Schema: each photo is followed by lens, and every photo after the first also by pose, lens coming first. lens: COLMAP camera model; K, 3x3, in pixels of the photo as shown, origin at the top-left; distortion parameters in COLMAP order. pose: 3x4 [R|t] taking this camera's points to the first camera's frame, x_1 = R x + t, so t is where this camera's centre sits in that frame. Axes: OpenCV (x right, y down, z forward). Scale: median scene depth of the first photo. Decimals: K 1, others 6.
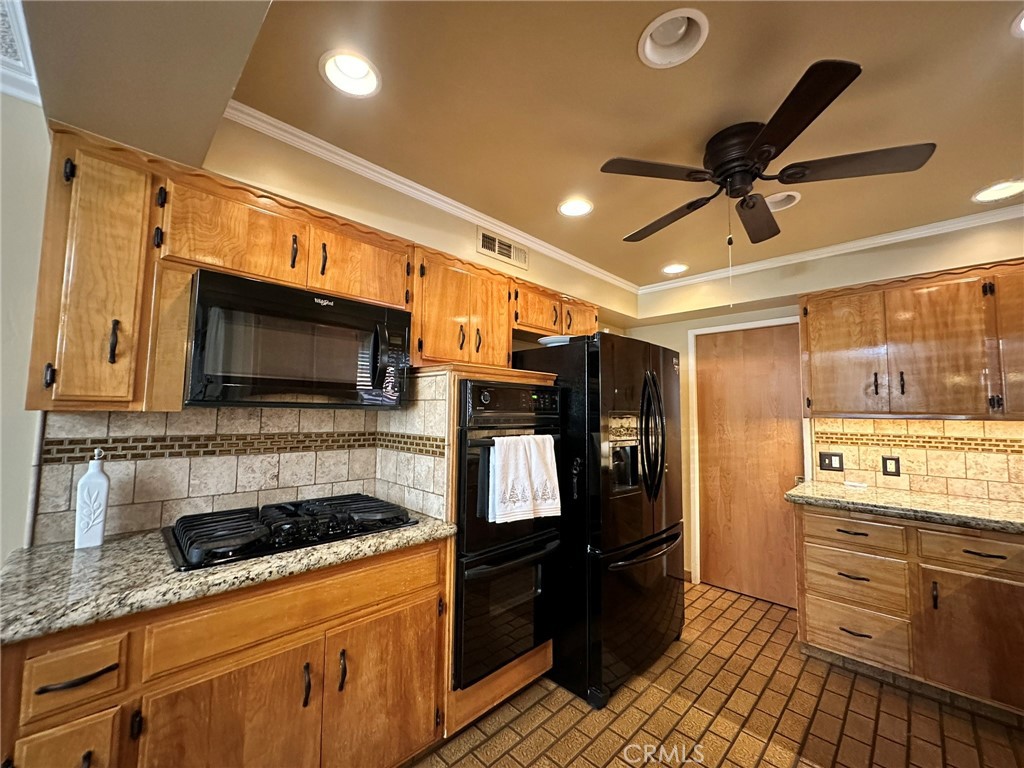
lens RADIAL K [[408.4, 0, 511.7], [0, 408.4, 383.9], [0, 0, 1]] dist [-0.003554, 0.000646]
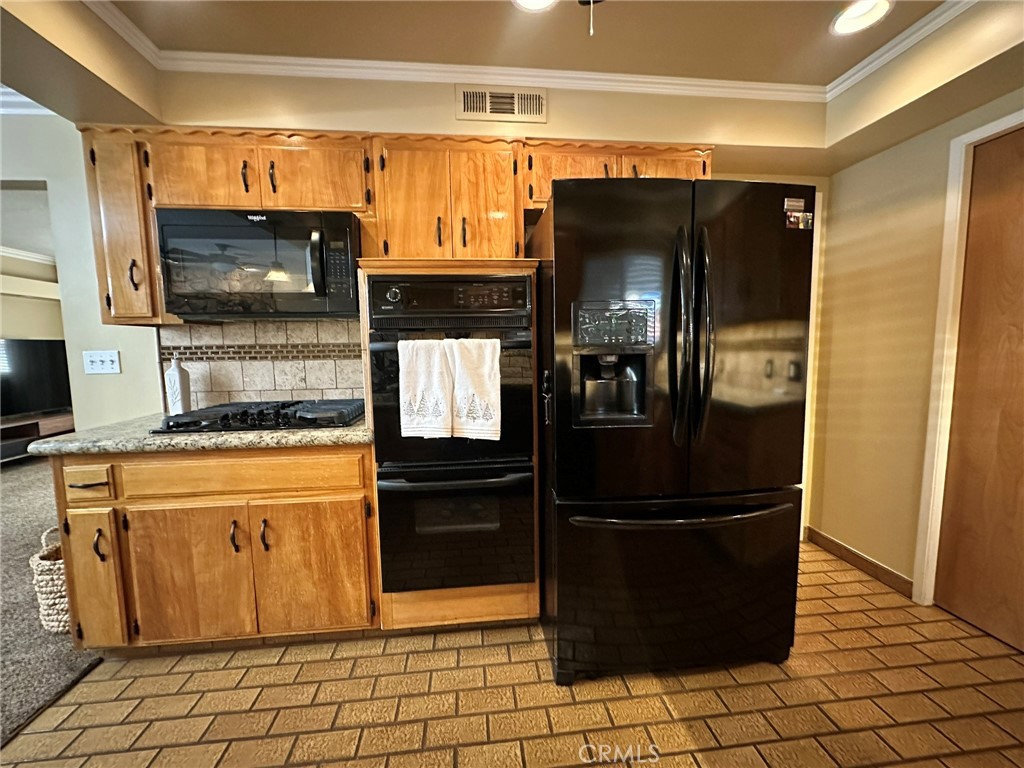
lens RADIAL K [[408.4, 0, 511.8], [0, 408.4, 383.7], [0, 0, 1]] dist [-0.003554, 0.000646]
pose [[0.778787, 0.035158, -0.626303, 0.721286], [0.069391, 0.987472, 0.141719, 0.121369], [0.623439, -0.153829, 0.766590, 0.497702]]
